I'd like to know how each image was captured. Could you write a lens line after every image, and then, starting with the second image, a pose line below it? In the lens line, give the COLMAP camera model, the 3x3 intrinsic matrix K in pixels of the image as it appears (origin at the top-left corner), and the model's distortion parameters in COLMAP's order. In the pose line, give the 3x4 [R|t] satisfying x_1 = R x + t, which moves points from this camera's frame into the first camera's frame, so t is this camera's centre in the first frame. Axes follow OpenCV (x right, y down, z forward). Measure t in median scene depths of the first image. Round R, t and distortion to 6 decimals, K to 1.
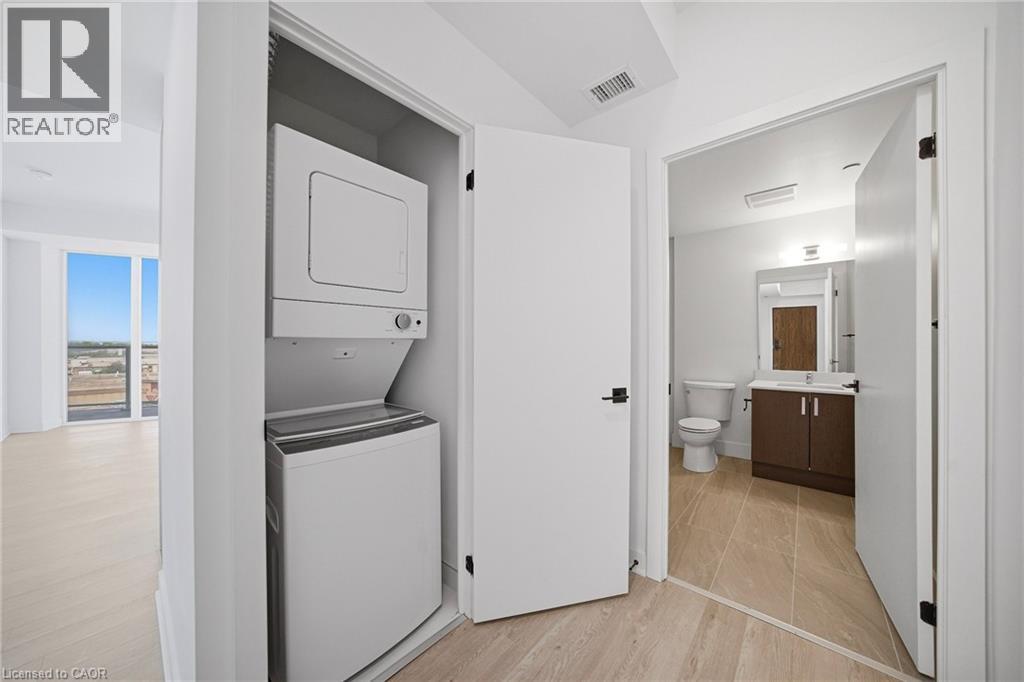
lens RADIAL K [[349.3, 0, 512.1], [0, 349.3, 340.8], [0, 0, 1]] dist [-0.010238, 0.000559]
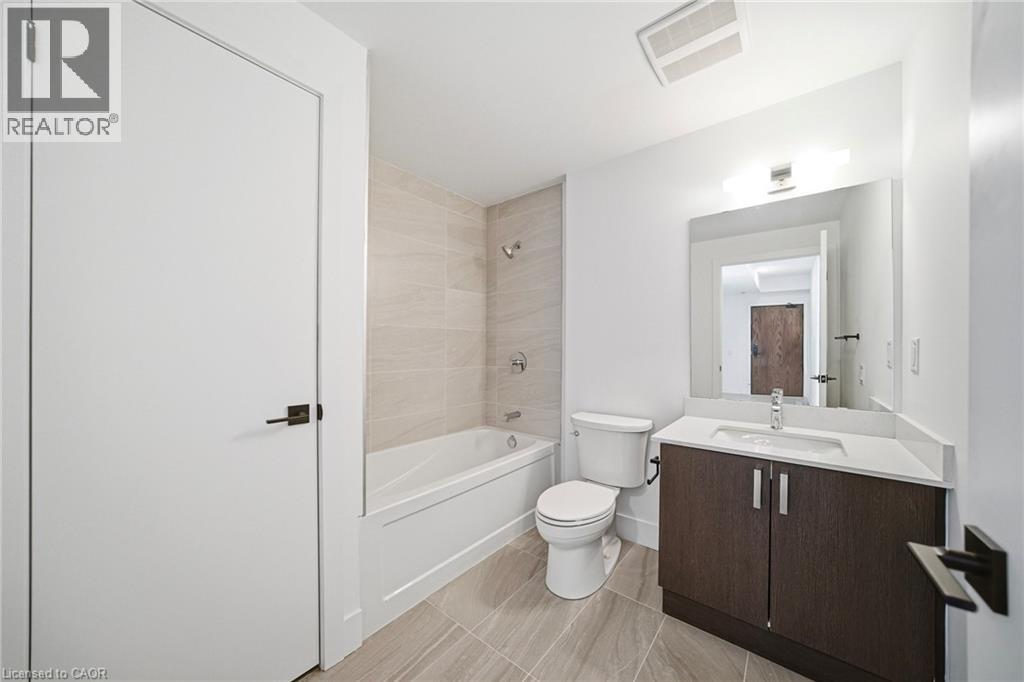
lens RADIAL K [[349.3, 0, 516.0], [0, 349.3, 347.5], [0, 0, 1]] dist [-0.010238, 0.000559]
pose [[0.999628, 0.000235, 0.027259, 0.448671], [-0.000440, 0.999972, 0.007515, -0.002386], [-0.027256, -0.007524, 0.999600, 0.485823]]
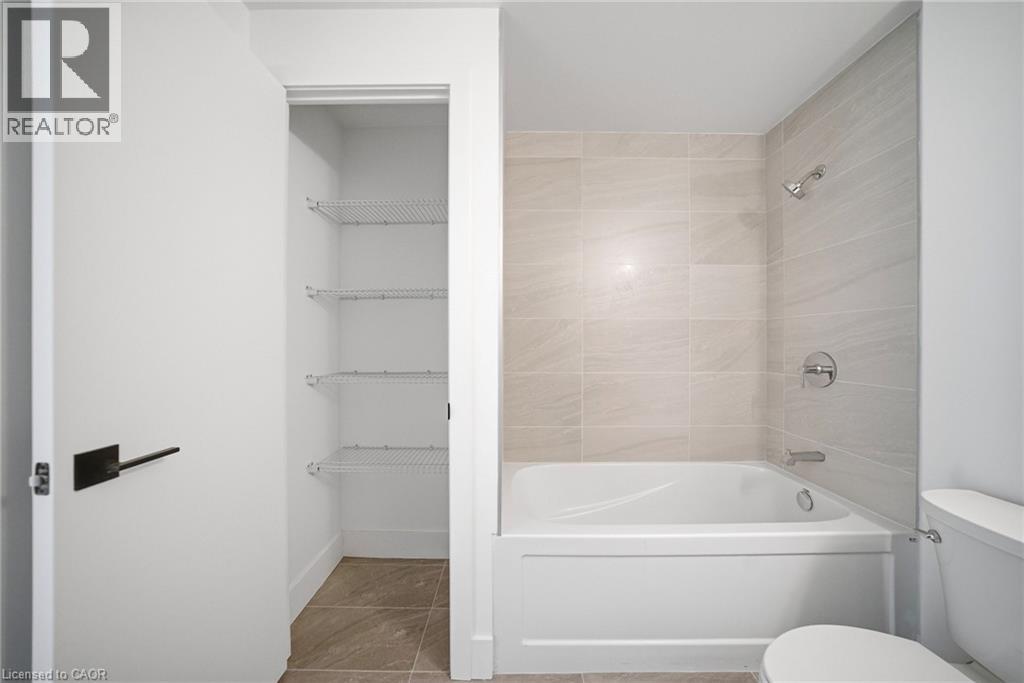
lens RADIAL K [[349.3, 0, 511.6], [0, 349.3, 342.9], [0, 0, 1]] dist [-0.010238, 0.000559]
pose [[0.653027, -0.002391, -0.757331, 0.540435], [0.006901, 0.999972, 0.002793, -0.002710], [0.757303, -0.007050, 0.653026, 0.631880]]
